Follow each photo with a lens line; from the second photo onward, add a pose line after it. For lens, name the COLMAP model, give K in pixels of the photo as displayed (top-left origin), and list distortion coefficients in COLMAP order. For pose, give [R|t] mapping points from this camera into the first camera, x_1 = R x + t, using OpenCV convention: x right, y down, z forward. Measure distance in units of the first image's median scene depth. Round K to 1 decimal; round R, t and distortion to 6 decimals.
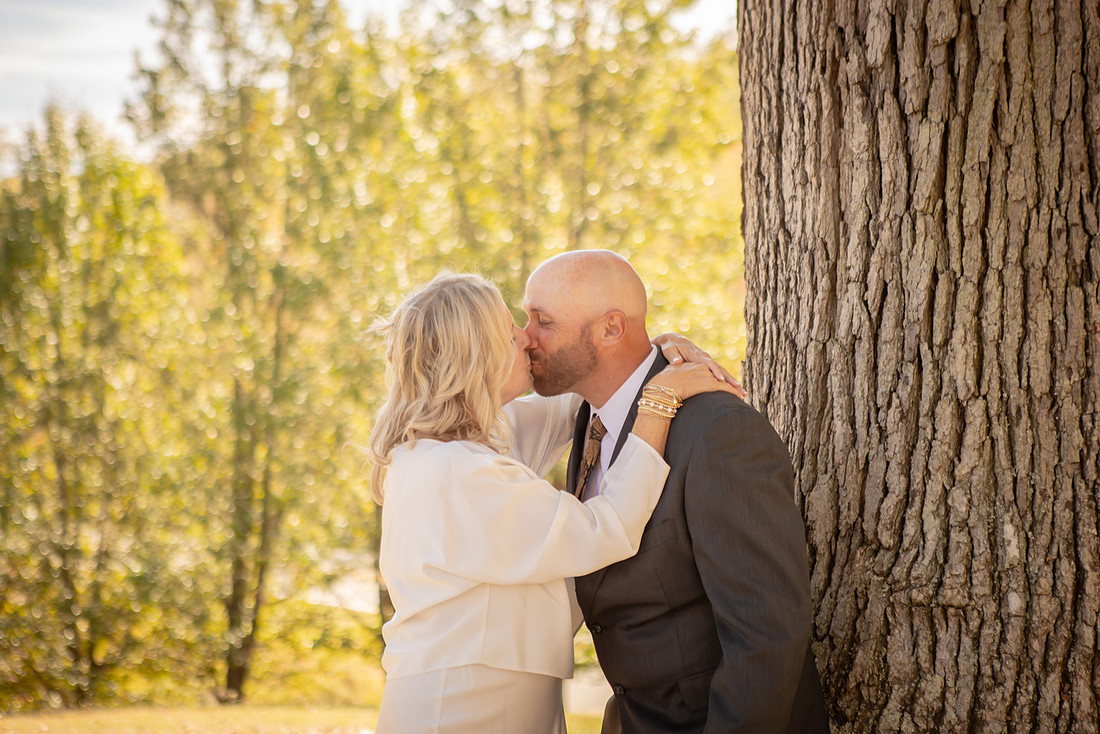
lens RADIAL K [[2367.4, 0, 513.3], [0, 2367.4, 348.4], [0, 0, 1]] dist [0.223623, 0.122171]
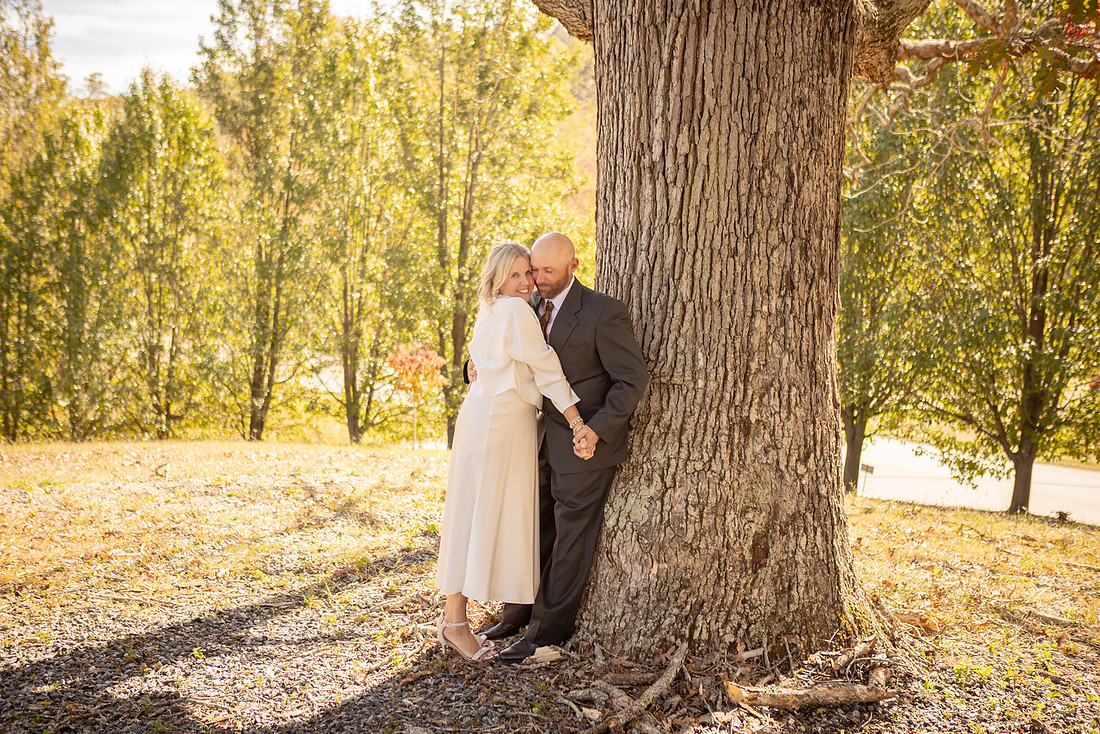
lens RADIAL K [[1443.6, 0, 550.0], [0, 1443.6, 367.0], [0, 0, 1]] dist [0.005065, 0.017851]
pose [[0.996044, 0.028760, 0.084078, -0.073201], [-0.036315, 0.995301, 0.089757, -0.039672], [-0.081101, -0.092455, 0.992408, -0.469034]]
